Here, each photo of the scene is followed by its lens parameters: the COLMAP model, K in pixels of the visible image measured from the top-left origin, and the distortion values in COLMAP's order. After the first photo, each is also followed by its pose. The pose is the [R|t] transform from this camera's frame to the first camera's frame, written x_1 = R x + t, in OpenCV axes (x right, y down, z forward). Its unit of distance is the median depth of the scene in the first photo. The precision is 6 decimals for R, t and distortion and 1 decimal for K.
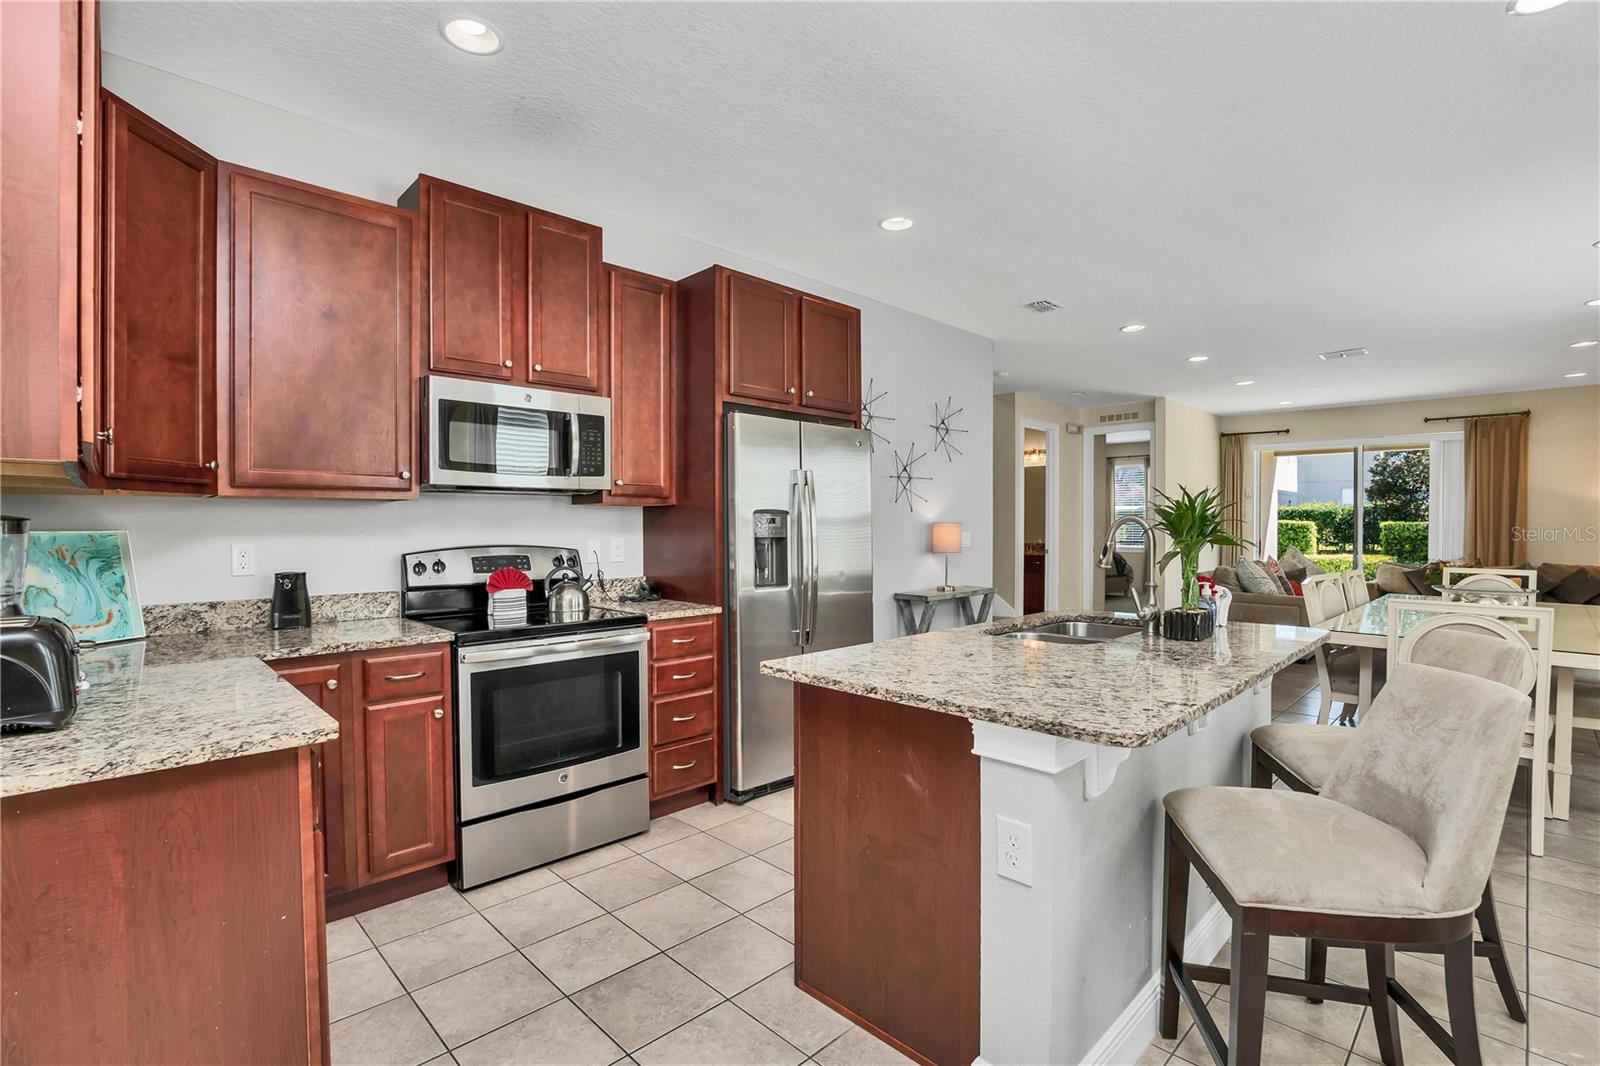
lens RADIAL K [[760.5, 0, 800.0], [0, 760.5, 533.0], [0, 0, 1]] dist [-0.029689, 0.007032]
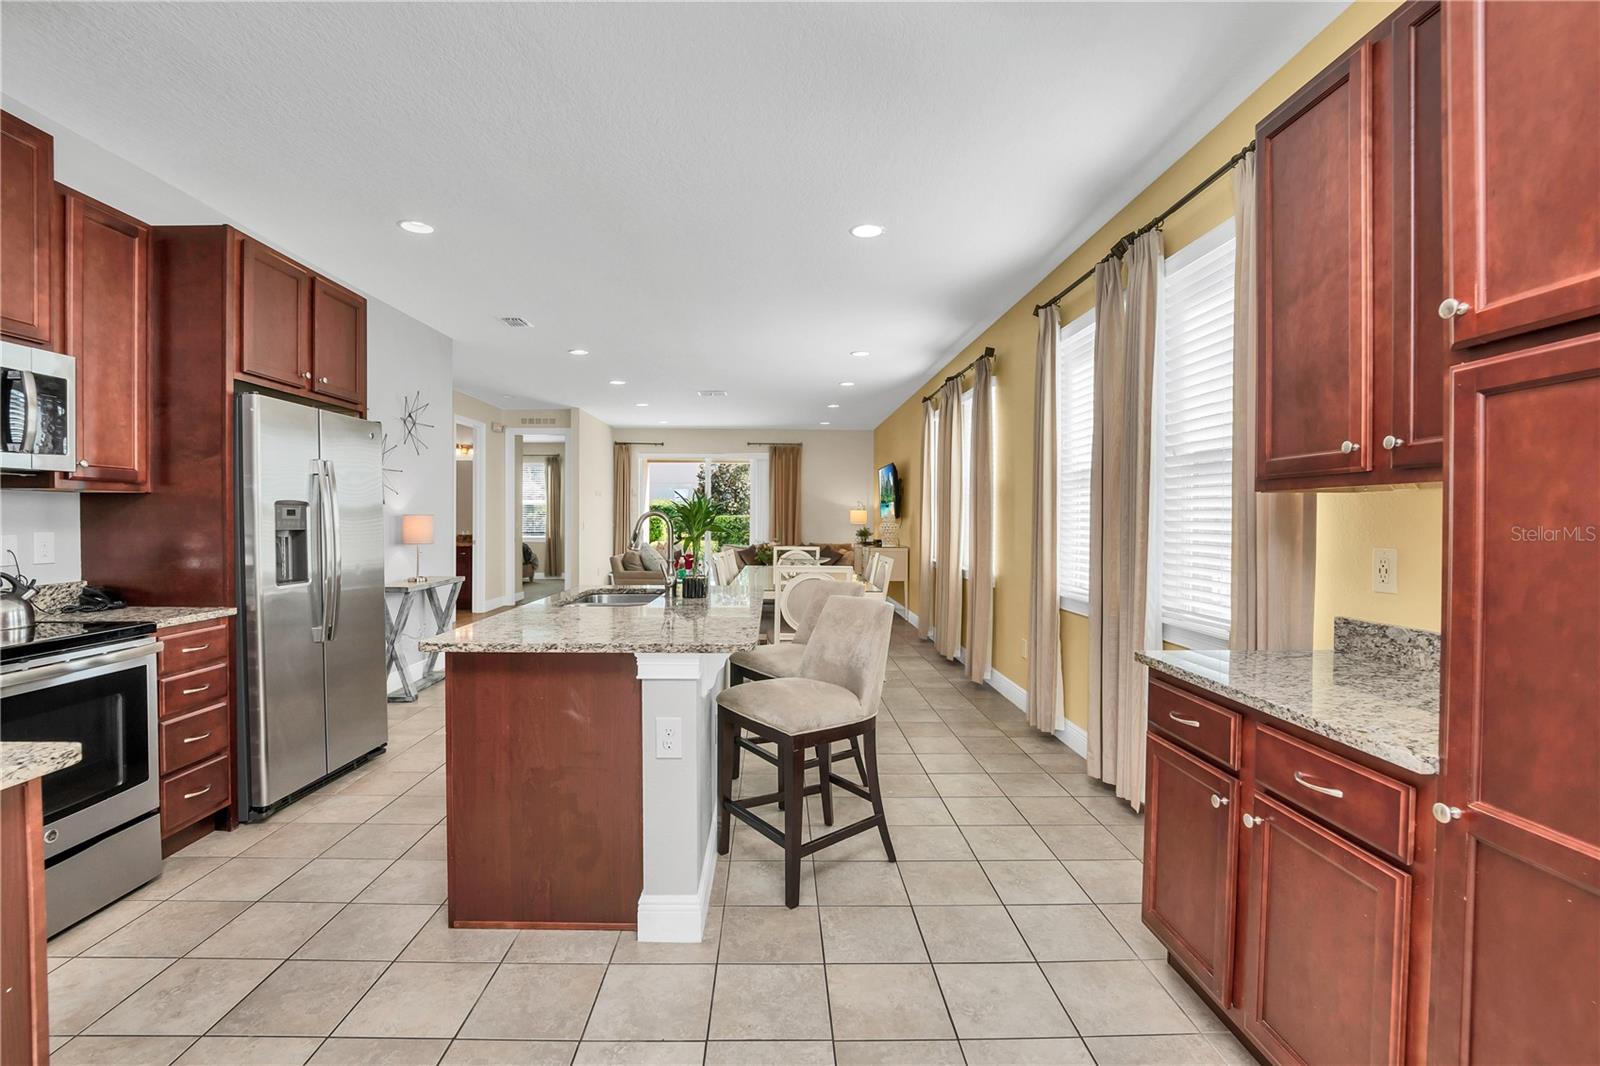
lens RADIAL K [[745.0, 0, 796.6], [0, 745.0, 524.7], [0, 0, 1]] dist [0.000600, 0.000164]
pose [[0.686140, -0.004524, 0.727455, -0.287986], [0.004737, 0.999987, 0.001750, 0.000439], [-0.727454, 0.002246, 0.686153, -0.087663]]
